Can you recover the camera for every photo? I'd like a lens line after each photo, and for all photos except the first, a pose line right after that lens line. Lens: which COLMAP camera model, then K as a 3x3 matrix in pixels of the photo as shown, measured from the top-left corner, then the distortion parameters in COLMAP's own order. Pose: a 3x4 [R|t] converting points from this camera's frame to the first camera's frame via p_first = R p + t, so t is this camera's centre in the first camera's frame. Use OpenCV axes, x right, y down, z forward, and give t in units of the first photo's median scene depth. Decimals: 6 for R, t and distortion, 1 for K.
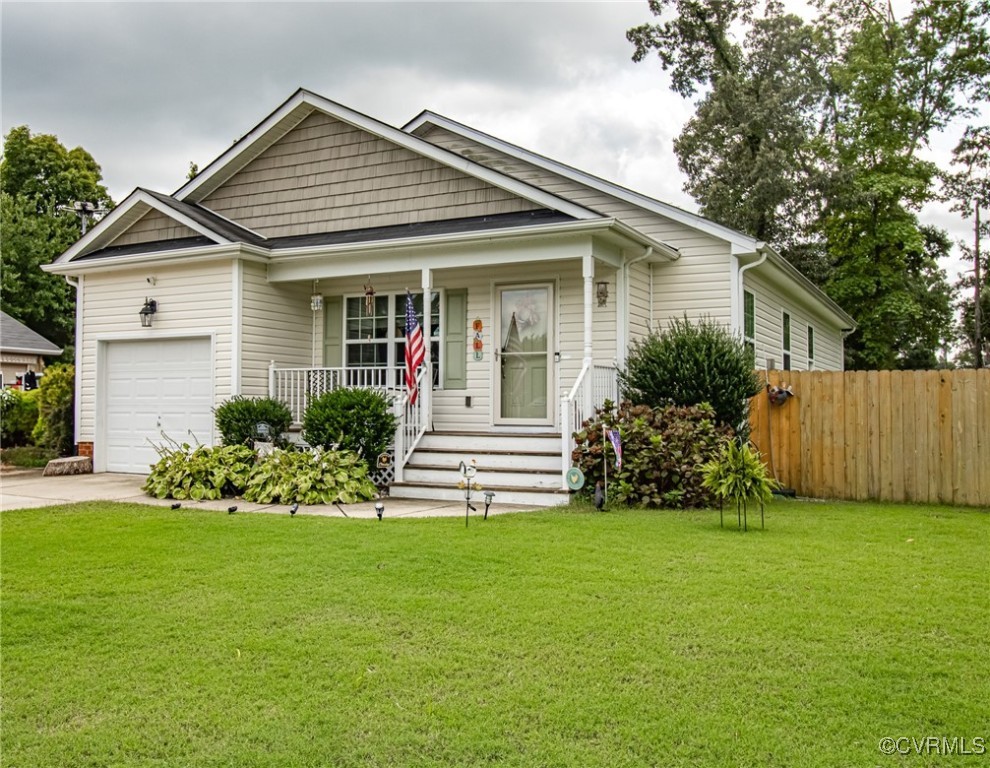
lens RADIAL K [[887.2, 0, 494.7], [0, 887.2, 381.1], [0, 0, 1]] dist [0.010314, -0.010763]
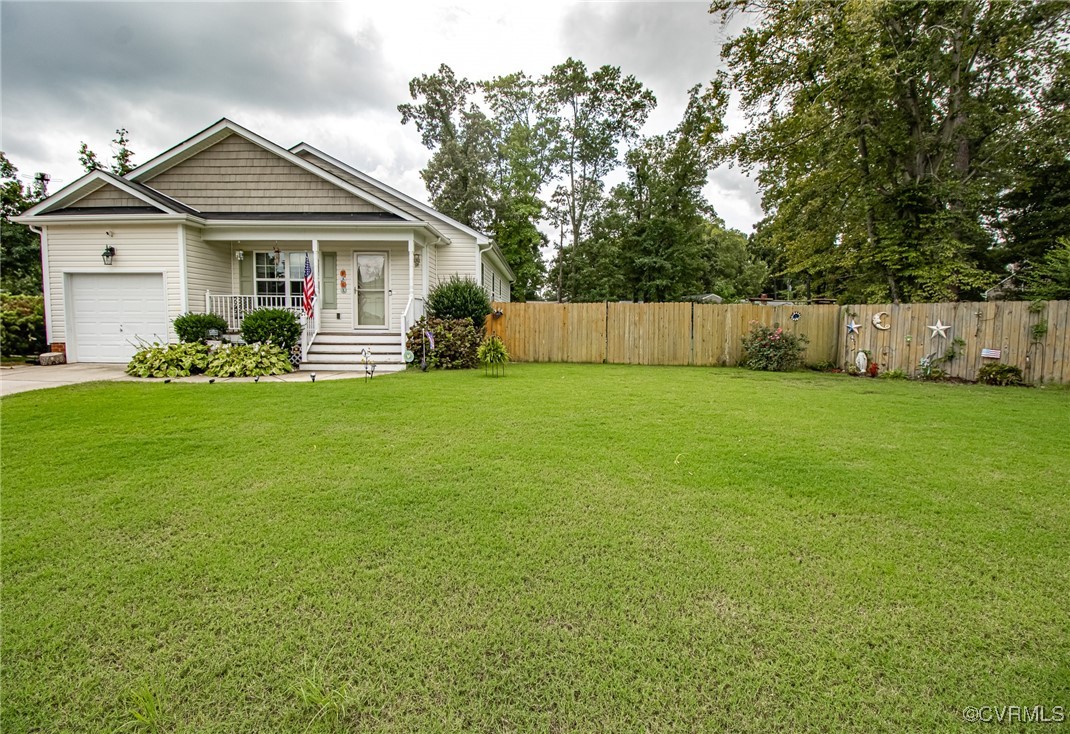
lens RADIAL K [[493.4, 0, 532.5], [0, 493.4, 368.0], [0, 0, 1]] dist [-0.019009, -0.000781]
pose [[0.880445, -0.043613, 0.472138, -0.162324], [-0.020062, 0.991442, 0.128996, -0.009359], [-0.473724, -0.123046, 0.872035, -0.074006]]
